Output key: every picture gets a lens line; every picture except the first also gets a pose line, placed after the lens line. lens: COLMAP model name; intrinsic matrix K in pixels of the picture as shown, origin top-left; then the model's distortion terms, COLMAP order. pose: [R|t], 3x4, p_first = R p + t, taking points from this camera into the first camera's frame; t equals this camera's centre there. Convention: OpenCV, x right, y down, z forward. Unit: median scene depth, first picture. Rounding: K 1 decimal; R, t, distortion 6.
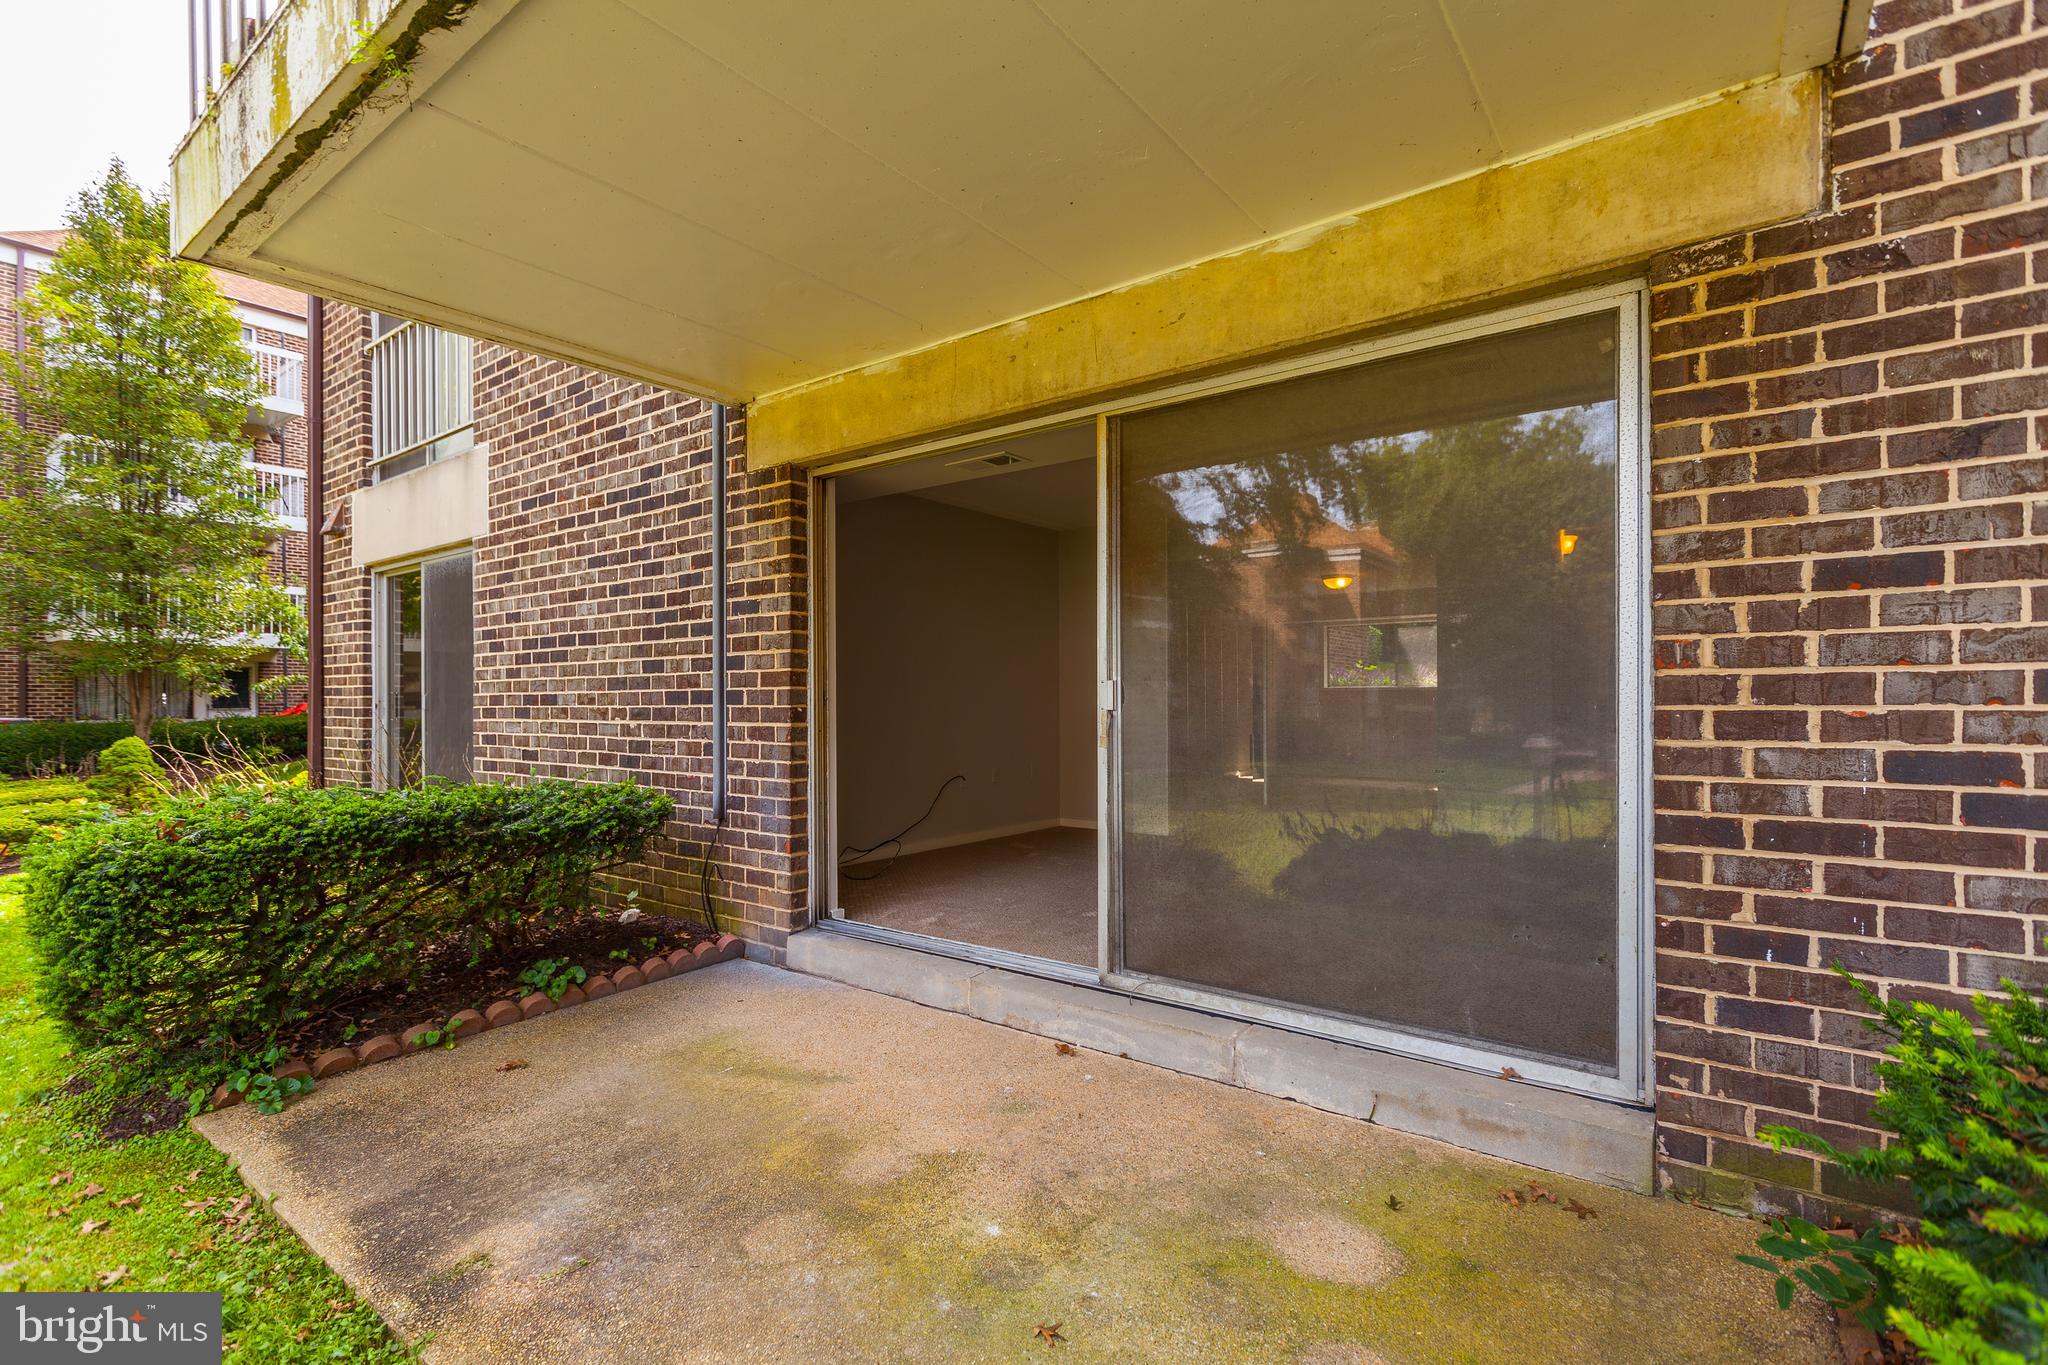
lens RADIAL K [[925.7, 0, 1061.3], [0, 925.7, 692.8], [0, 0, 1]] dist [-0.020749, 0.008766]
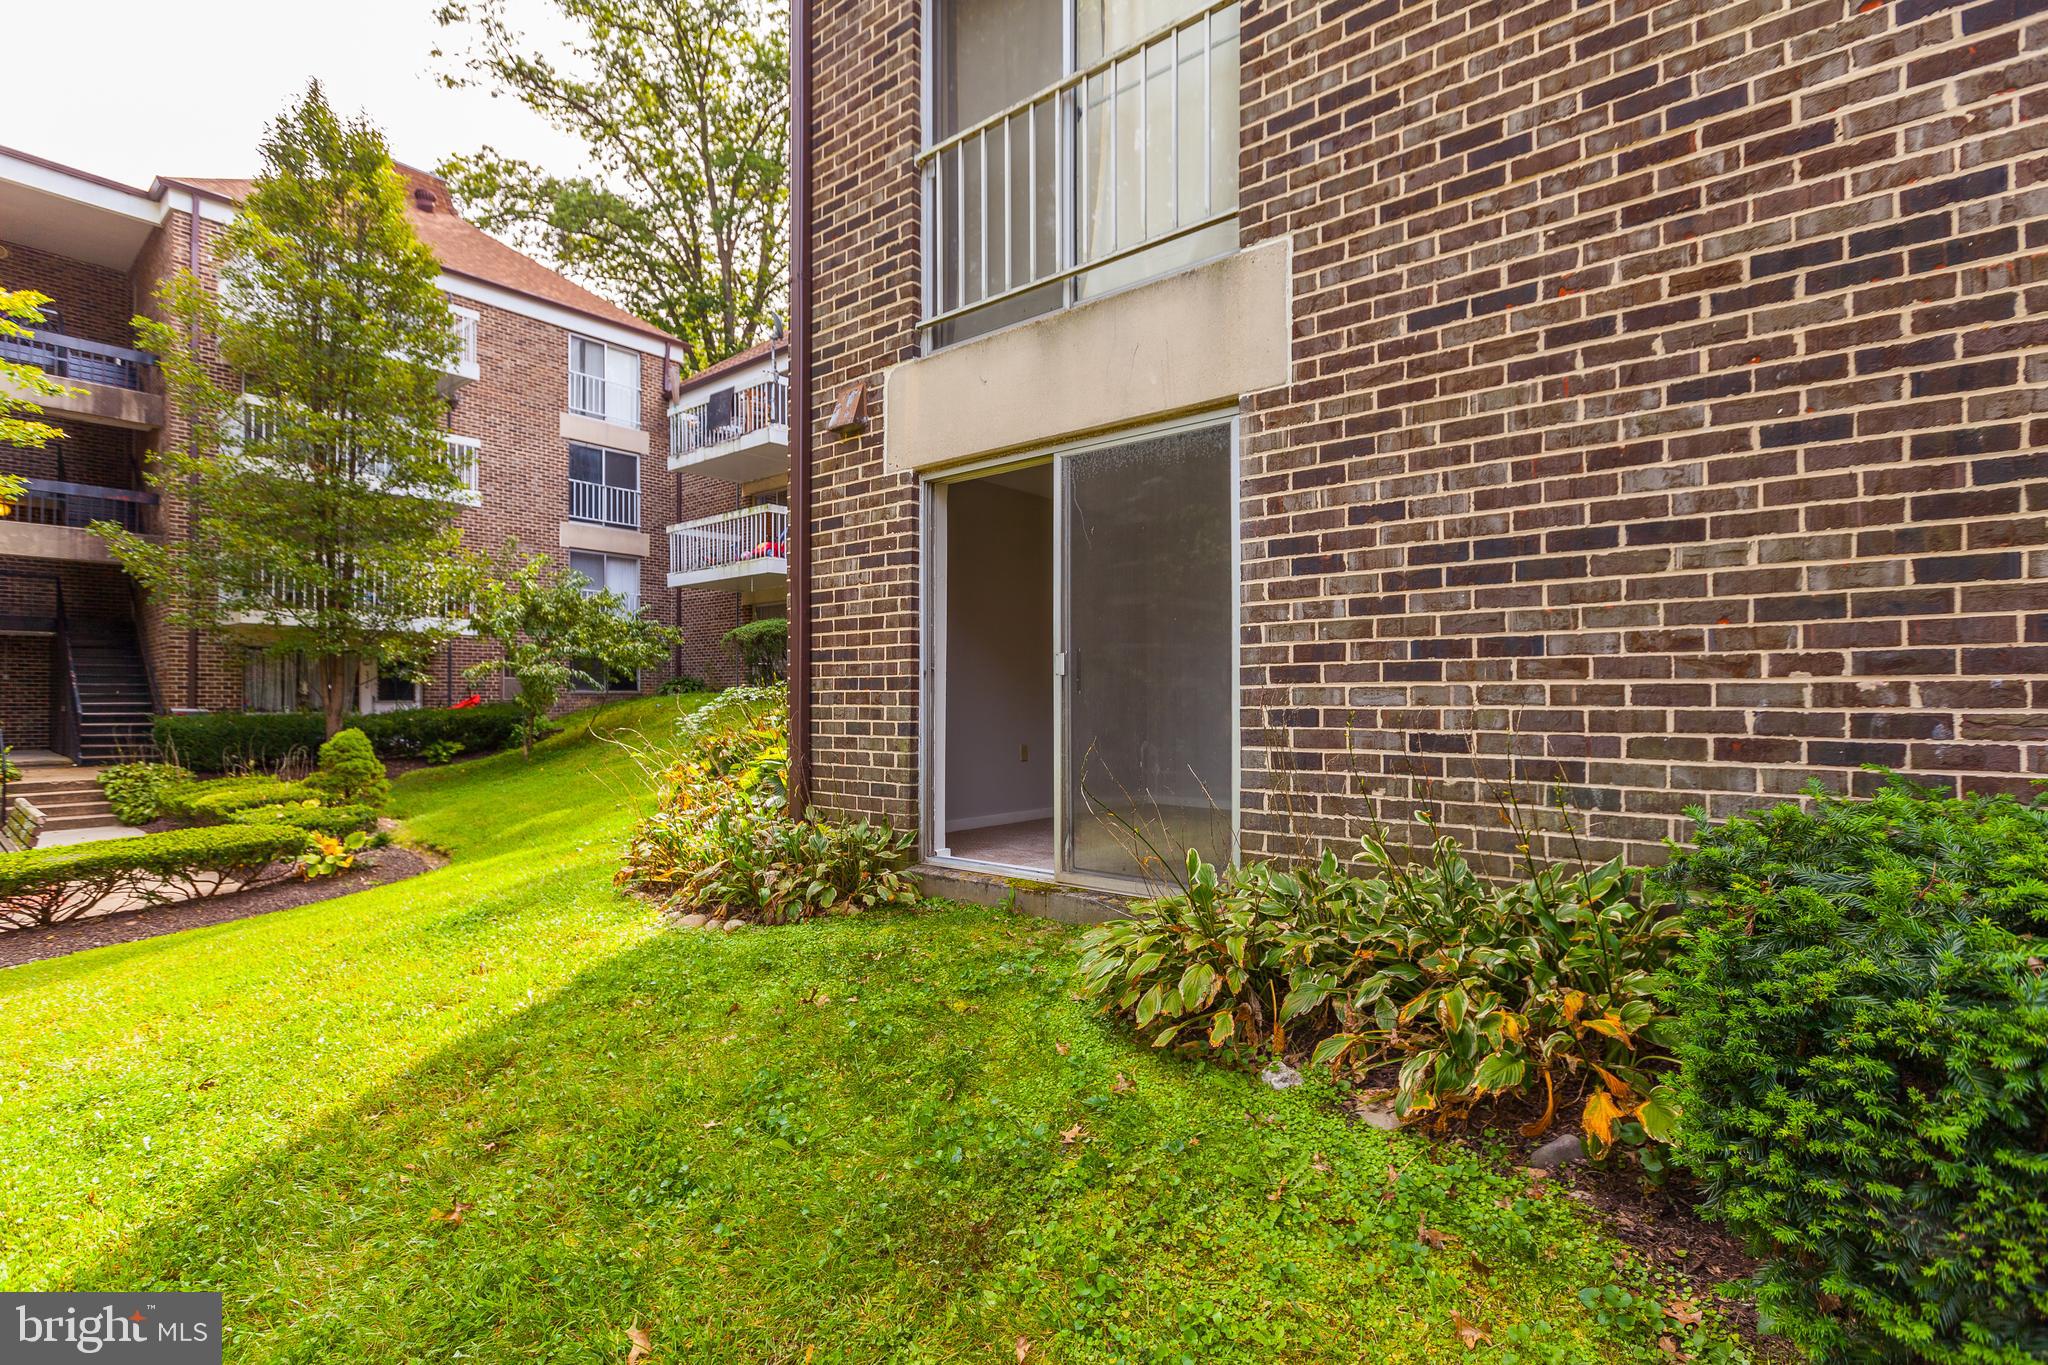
lens RADIAL K [[925.7, 0, 1009.0], [0, 925.7, 697.1], [0, 0, 1]] dist [-0.020749, 0.008766]
pose [[0.998313, 0.004125, -0.057916, -0.958066], [-0.004200, 0.999990, -0.001179, 0.046557], [0.057911, 0.001420, 0.998321, 0.469976]]
